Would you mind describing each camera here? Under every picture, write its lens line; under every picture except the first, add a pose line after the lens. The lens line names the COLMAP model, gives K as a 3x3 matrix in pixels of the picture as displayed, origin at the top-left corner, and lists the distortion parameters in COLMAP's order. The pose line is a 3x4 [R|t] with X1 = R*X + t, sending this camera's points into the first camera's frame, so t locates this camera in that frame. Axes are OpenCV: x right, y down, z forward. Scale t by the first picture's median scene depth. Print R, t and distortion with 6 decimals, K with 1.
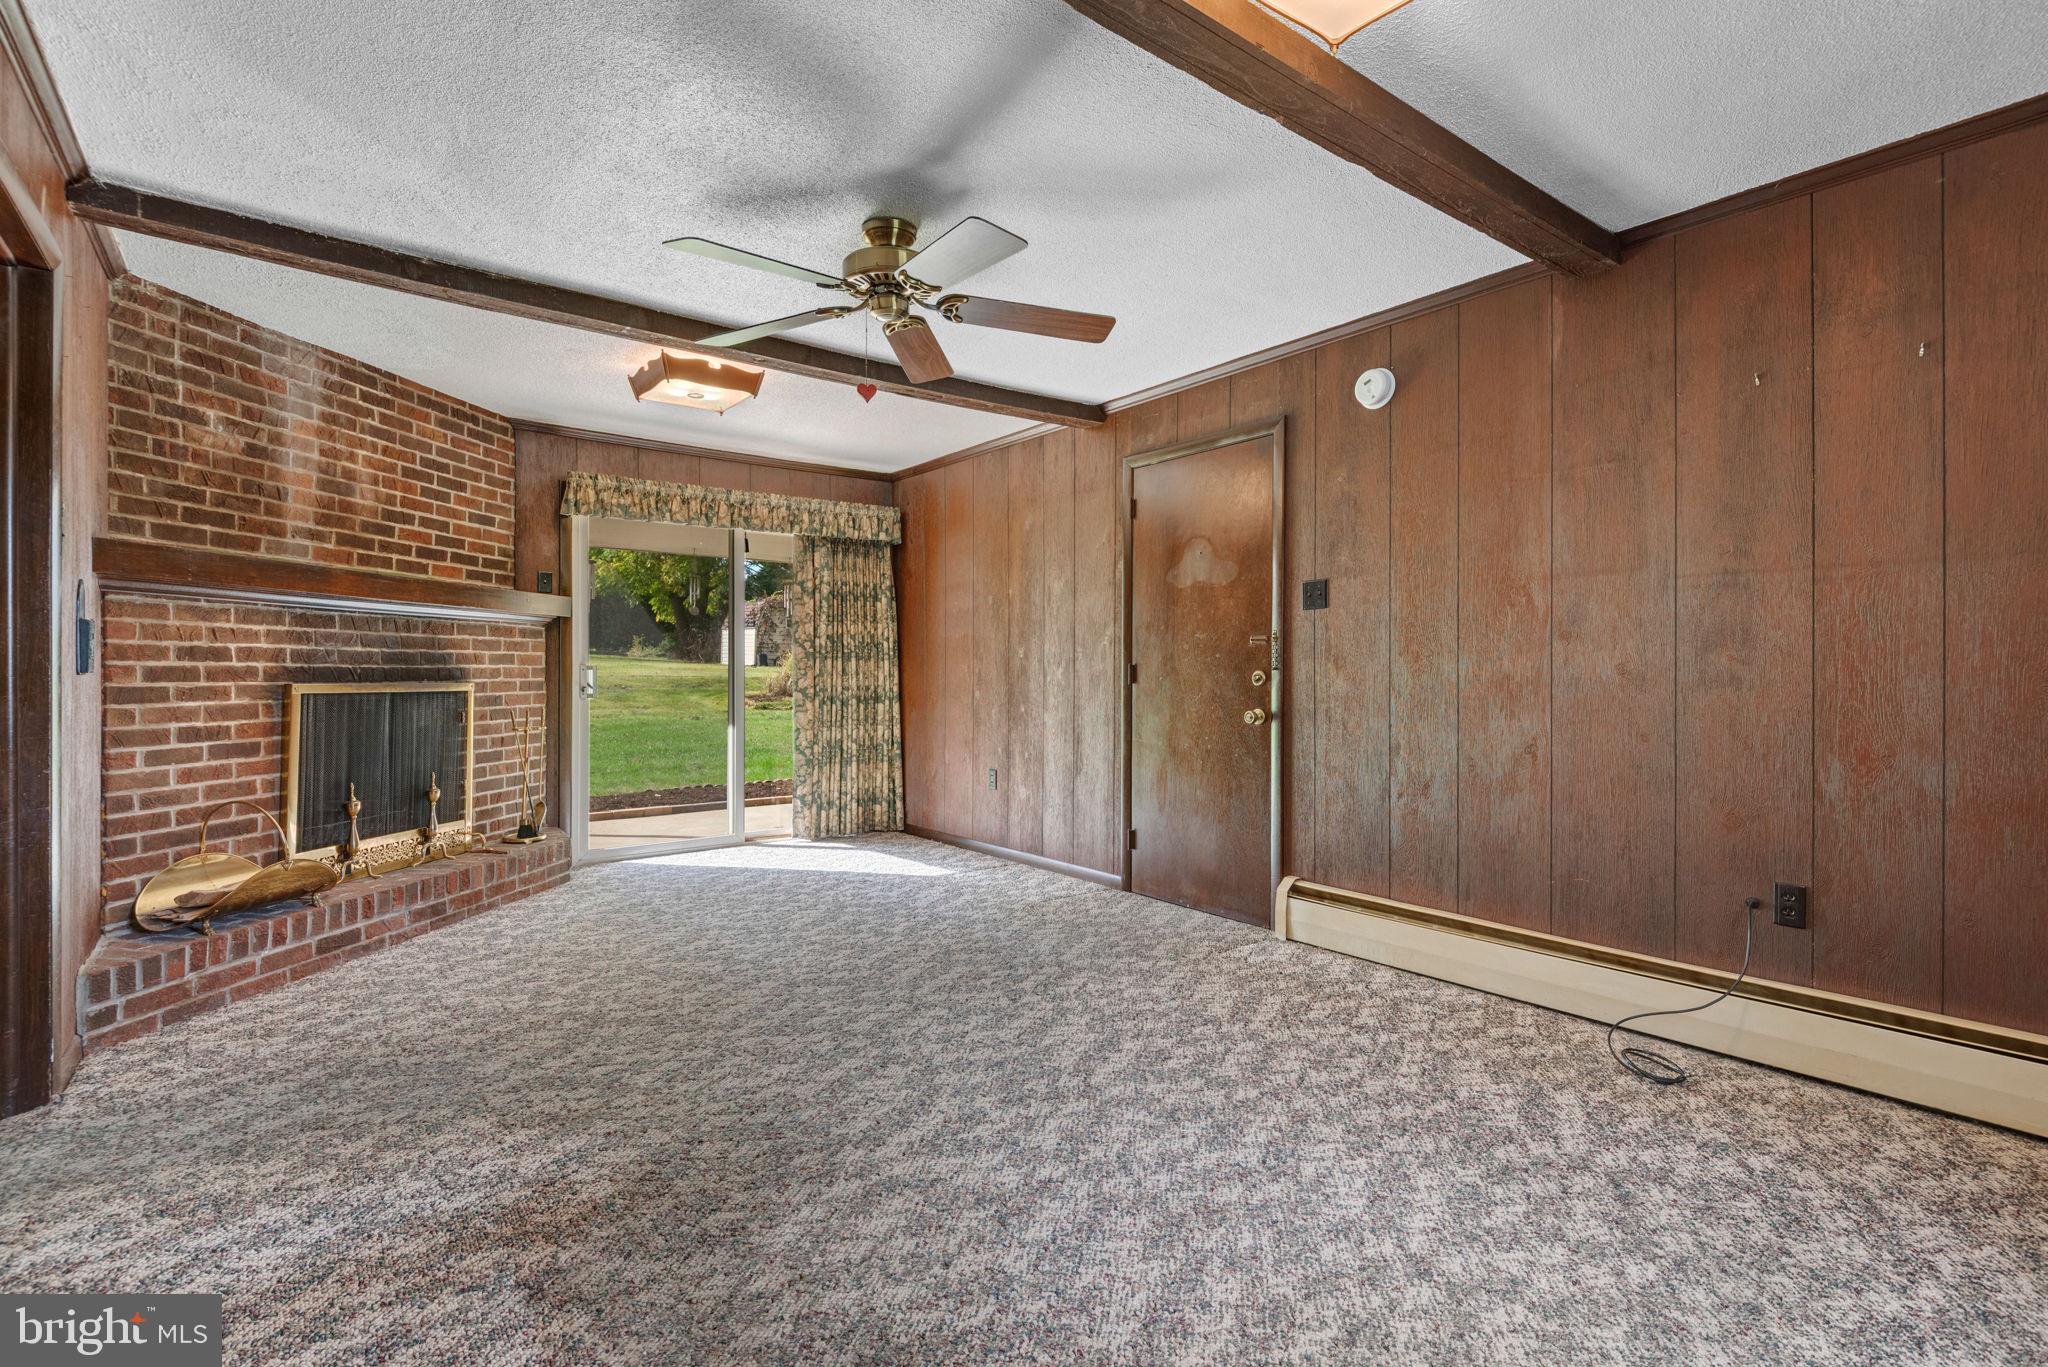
lens RADIAL K [[952.8, 0, 1028.4], [0, 952.8, 672.7], [0, 0, 1]] dist [0.035094, -0.025969]
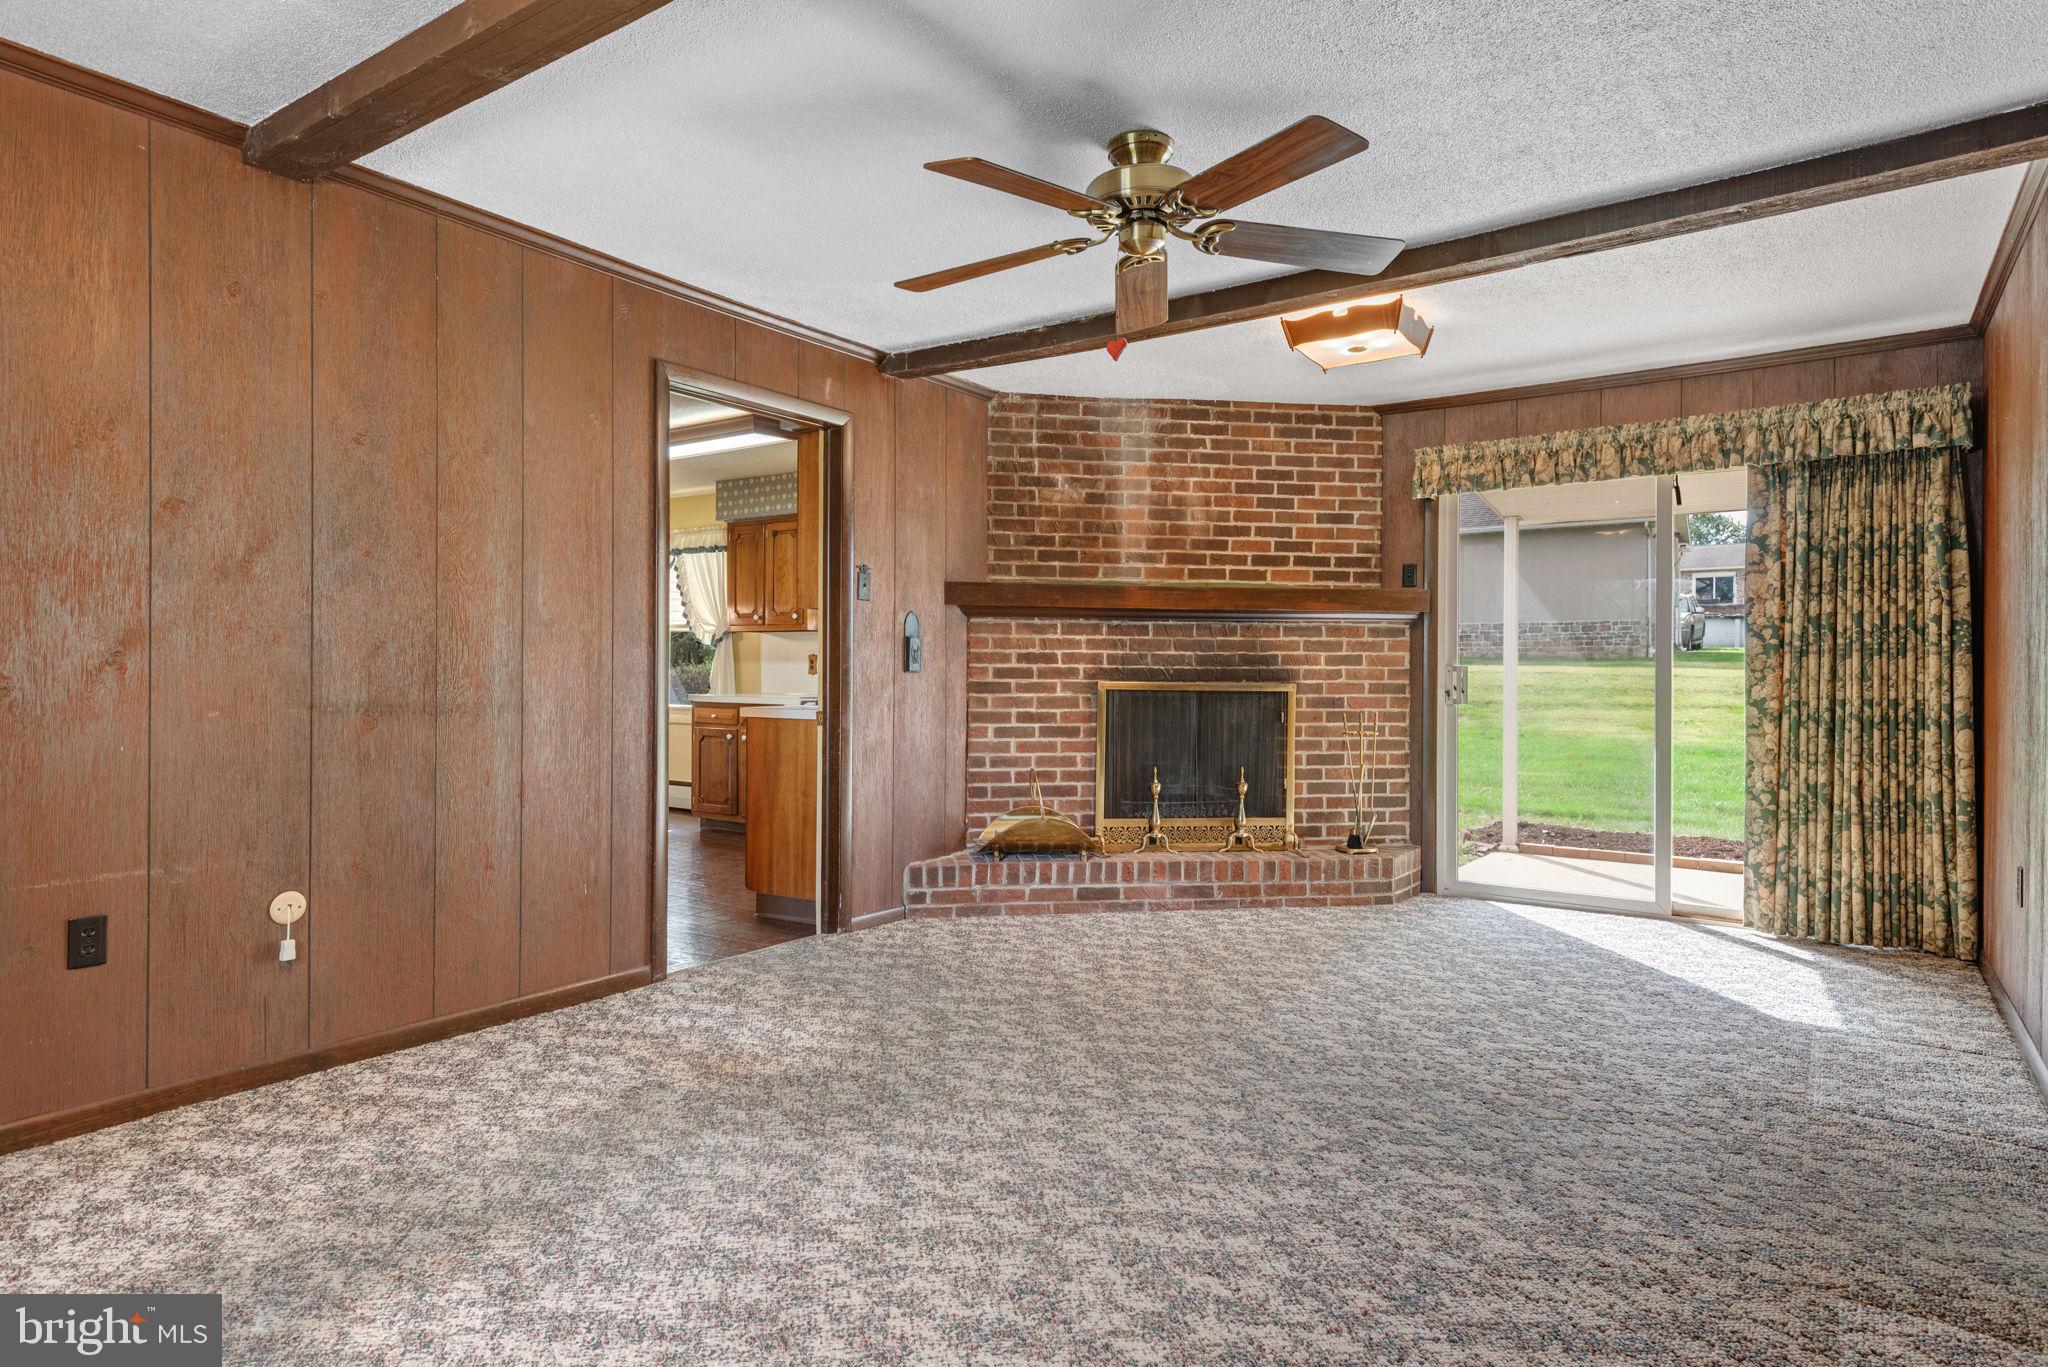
lens RADIAL K [[1136.7, 0, 1021.0], [0, 1136.7, 673.1], [0, 0, 1]] dist [0.048443, -0.023229]
pose [[0.294959, 0.001544, -0.955509, 0.644233], [-0.006160, 0.999981, -0.000285, 0.001734], [0.955490, 0.005970, 0.294963, 0.496427]]
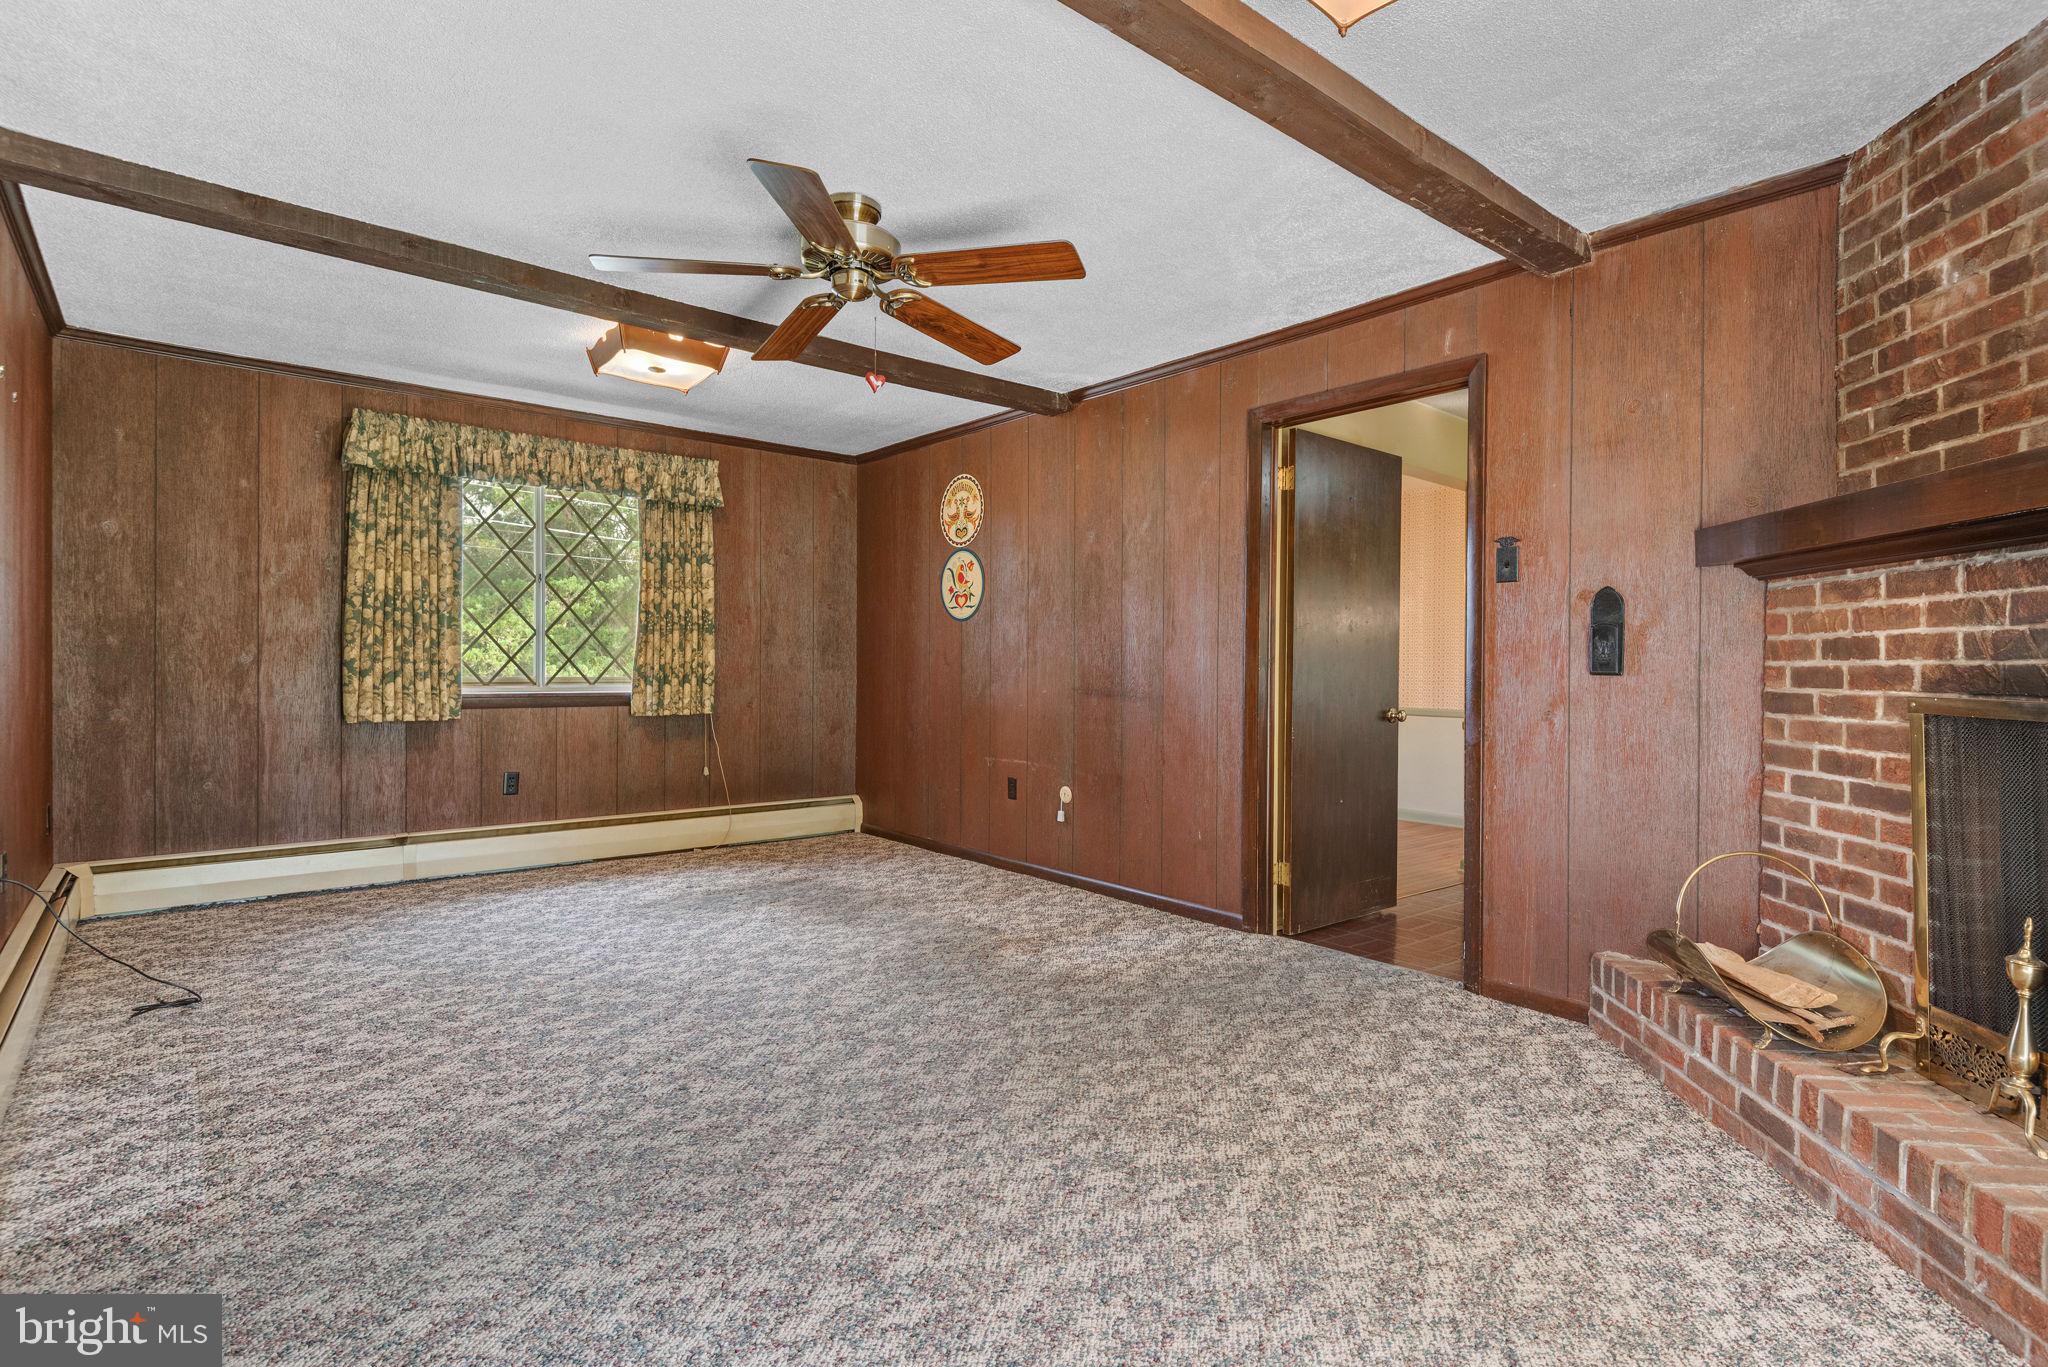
lens RADIAL K [[1006.9, 0, 1032.2], [0, 1006.9, 670.5], [0, 0, 1]] dist [0.032124, -0.022364]
pose [[-0.999075, -0.010162, -0.041777, -0.235517], [-0.010292, 0.999943, 0.002892, -0.000014], [0.041745, 0.003319, -0.999123, 1.661349]]
